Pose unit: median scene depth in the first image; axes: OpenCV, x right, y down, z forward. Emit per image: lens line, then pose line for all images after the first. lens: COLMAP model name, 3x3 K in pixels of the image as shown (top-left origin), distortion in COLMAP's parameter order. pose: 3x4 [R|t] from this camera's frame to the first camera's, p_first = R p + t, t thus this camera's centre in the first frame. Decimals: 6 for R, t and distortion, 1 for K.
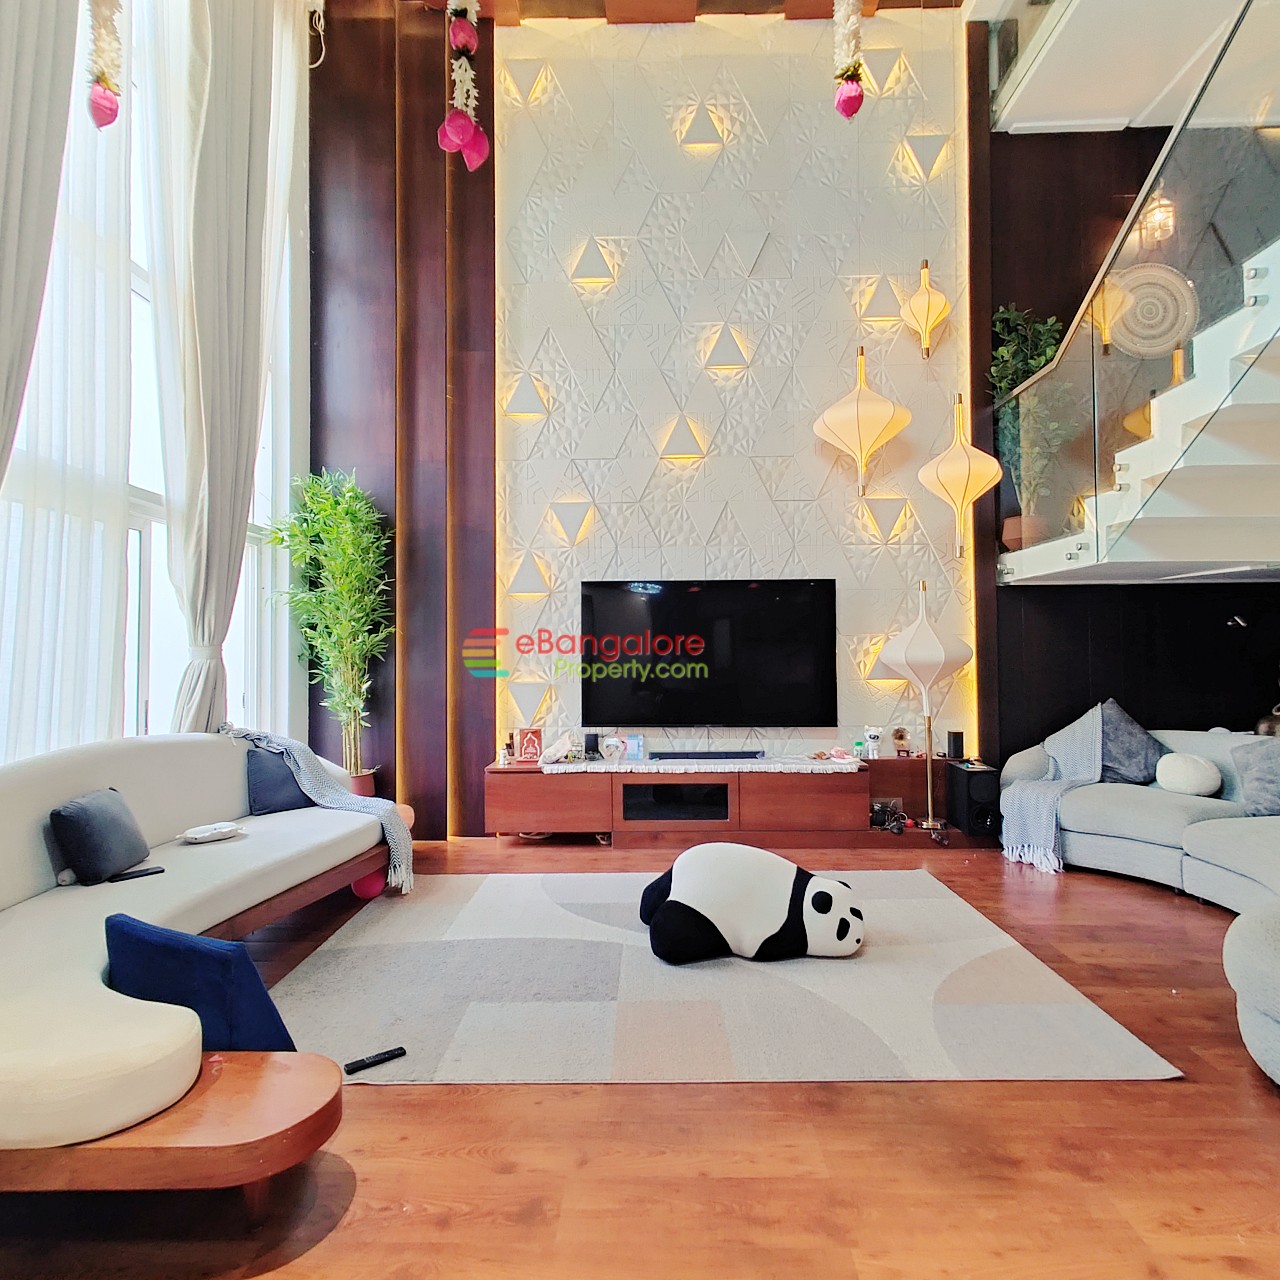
lens RADIAL K [[774.9, 0, 659.1], [0, 774.9, 630.4], [0, 0, 1]] dist [0.016487, 0.001014]
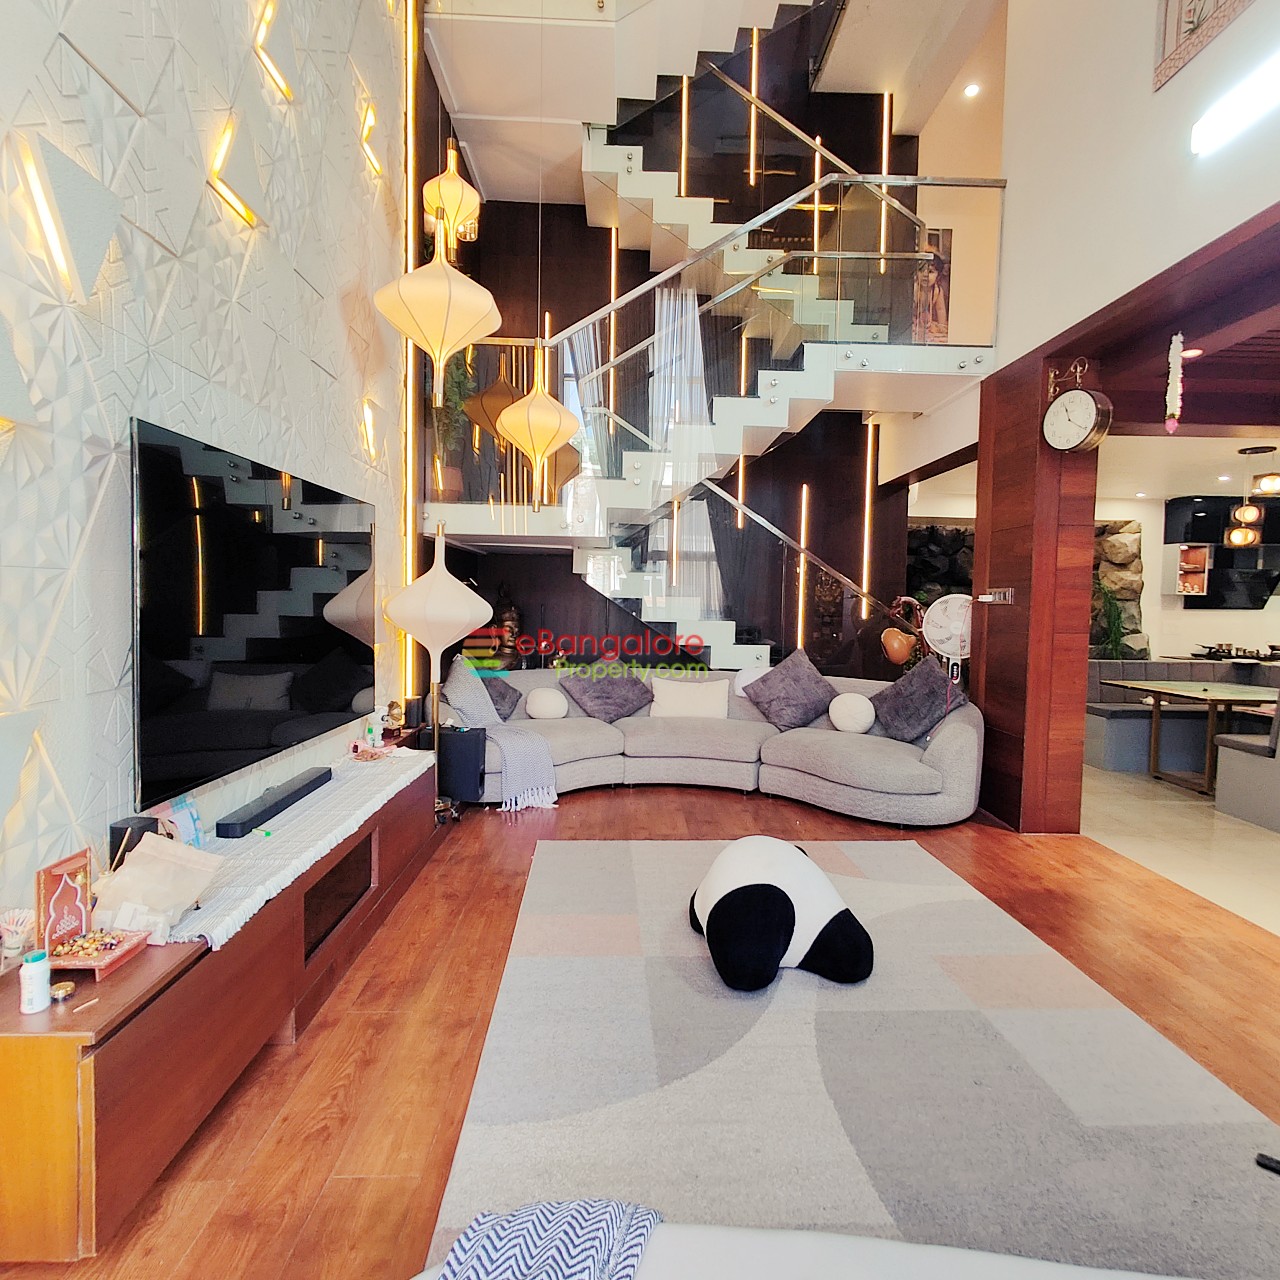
lens RADIAL K [[735.7, 0, 647.5], [0, 735.7, 636.4], [0, 0, 1]] dist [-0.003820, 0.015486]
pose [[-0.055541, -0.042262, 0.997562, -0.468050], [-0.048664, 0.998031, 0.039573, 0.013294], [-0.997270, -0.046347, -0.057489, 0.781504]]
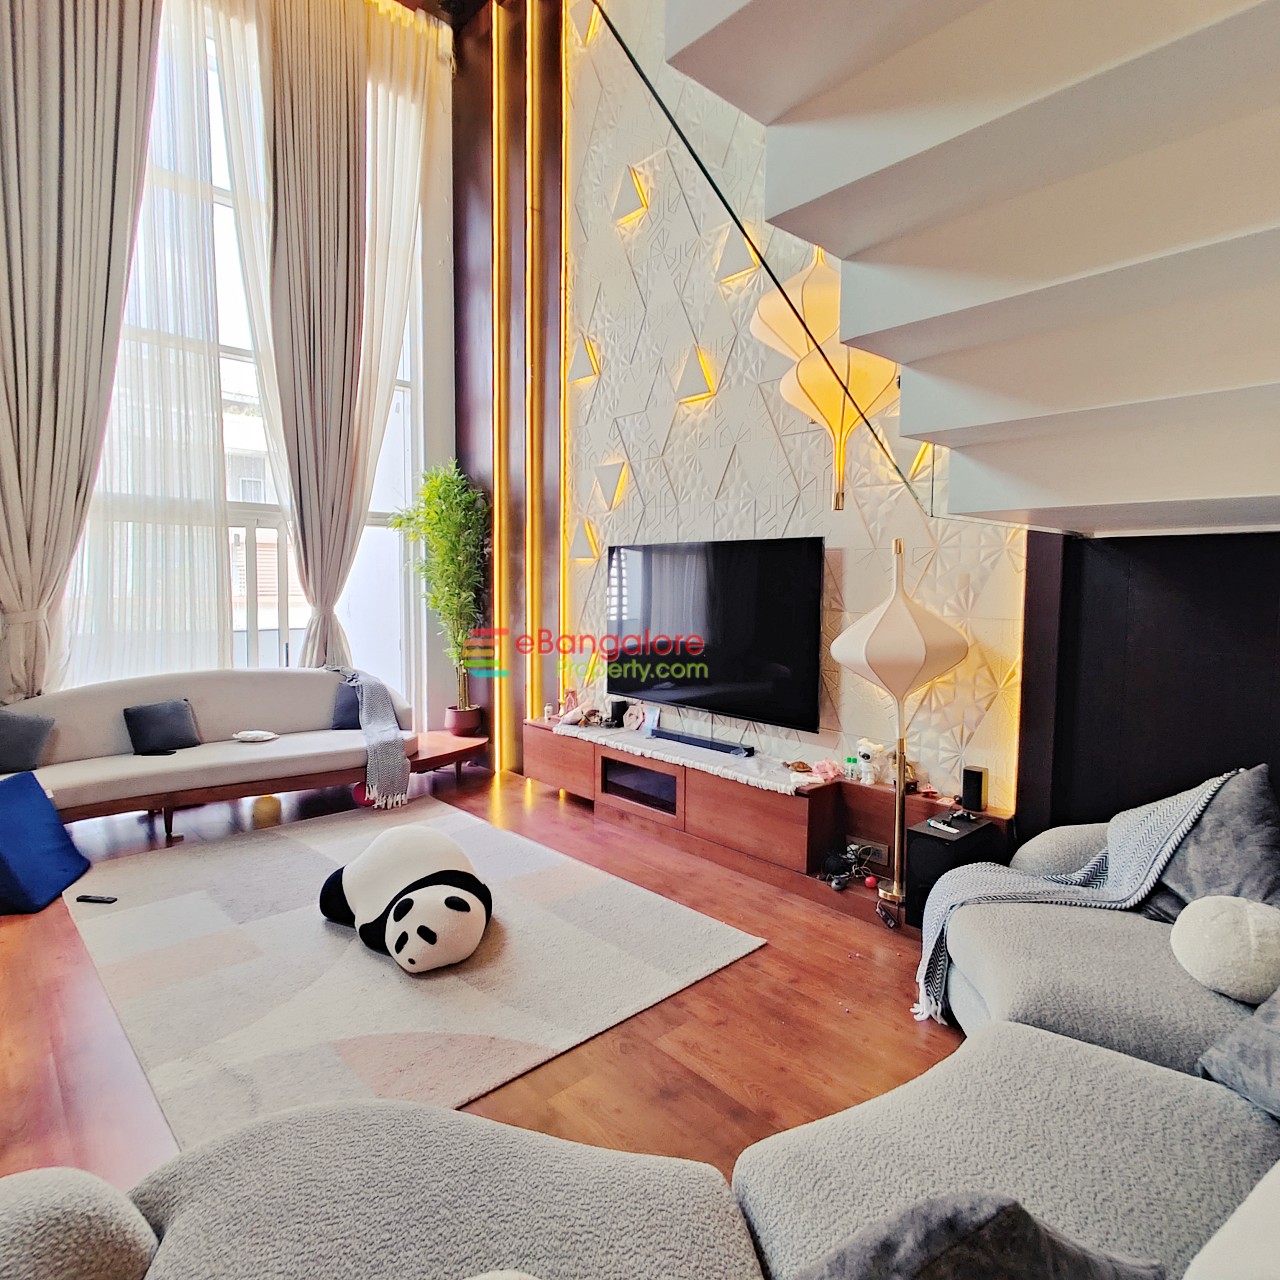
lens RADIAL K [[772.1, 0, 640.0], [0, 772.1, 640.0], [0, 0, 1]] dist [0.006451, 0.002124]
pose [[0.679604, 0.068523, -0.730372, 0.652802], [0.006084, 0.995067, 0.099017, -0.042600], [0.733554, -0.071736, 0.675835, 0.364770]]
